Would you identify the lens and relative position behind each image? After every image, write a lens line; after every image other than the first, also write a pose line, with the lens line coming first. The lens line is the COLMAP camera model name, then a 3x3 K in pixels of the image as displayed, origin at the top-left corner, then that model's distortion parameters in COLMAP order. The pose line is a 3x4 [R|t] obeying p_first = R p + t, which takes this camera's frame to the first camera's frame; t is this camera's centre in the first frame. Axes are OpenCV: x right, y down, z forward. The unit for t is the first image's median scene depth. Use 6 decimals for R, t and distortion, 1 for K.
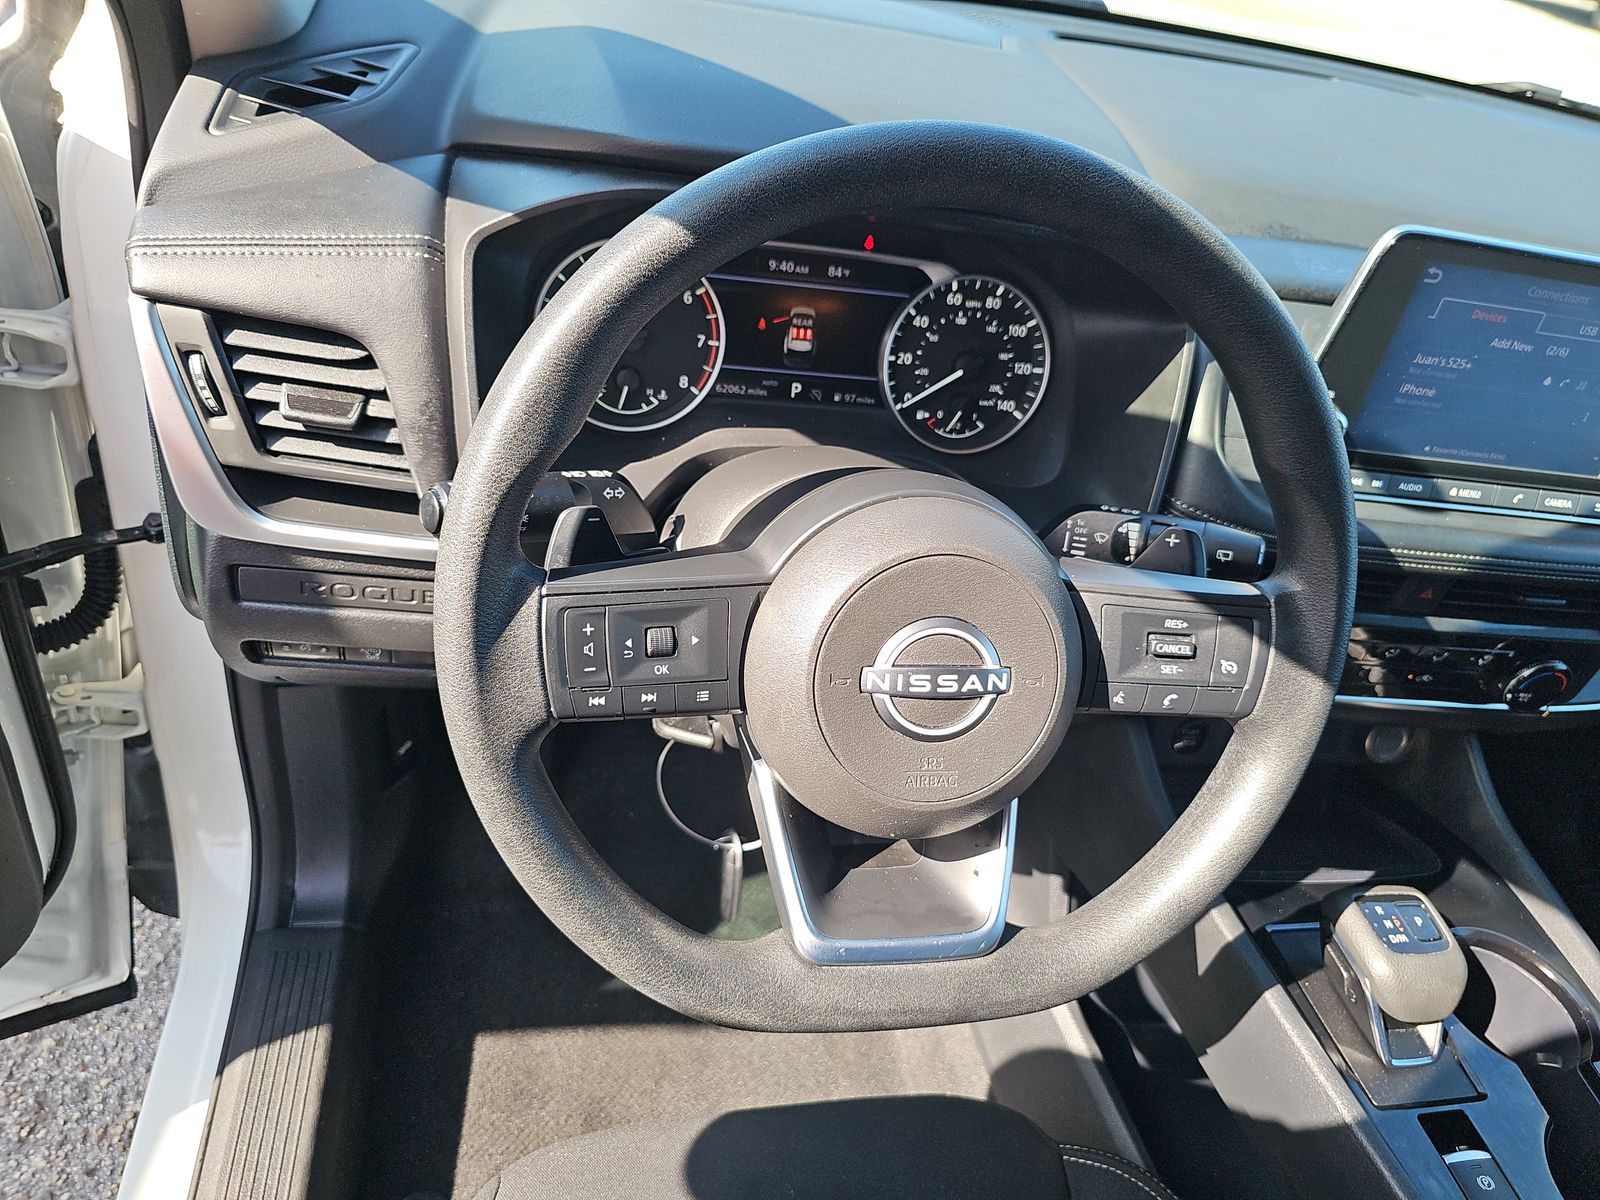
lens RADIAL K [[1151.9, 0, 800.0], [0, 1151.9, 600.0], [0, 0, 1]] dist [0.059950, -0.056673]
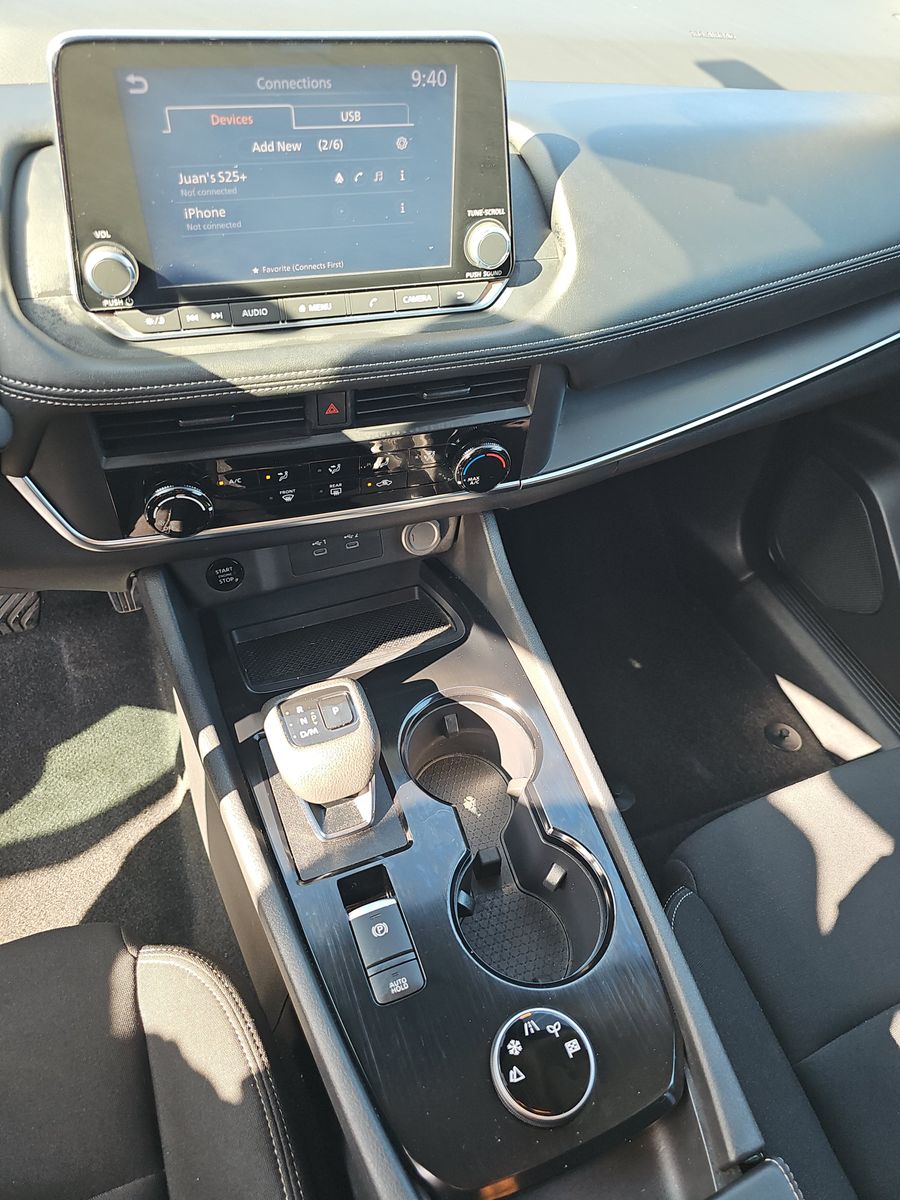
lens RADIAL K [[863.9, 0, 450.0], [0, 863.9, 600.0], [0, 0, 1]] dist [0.059950, -0.056673]
pose [[0.976827, -0.211727, 0.031325, 0.597301], [0.202866, 0.962551, 0.179835, 0.043027], [-0.068228, -0.169313, 0.983198, 0.184867]]
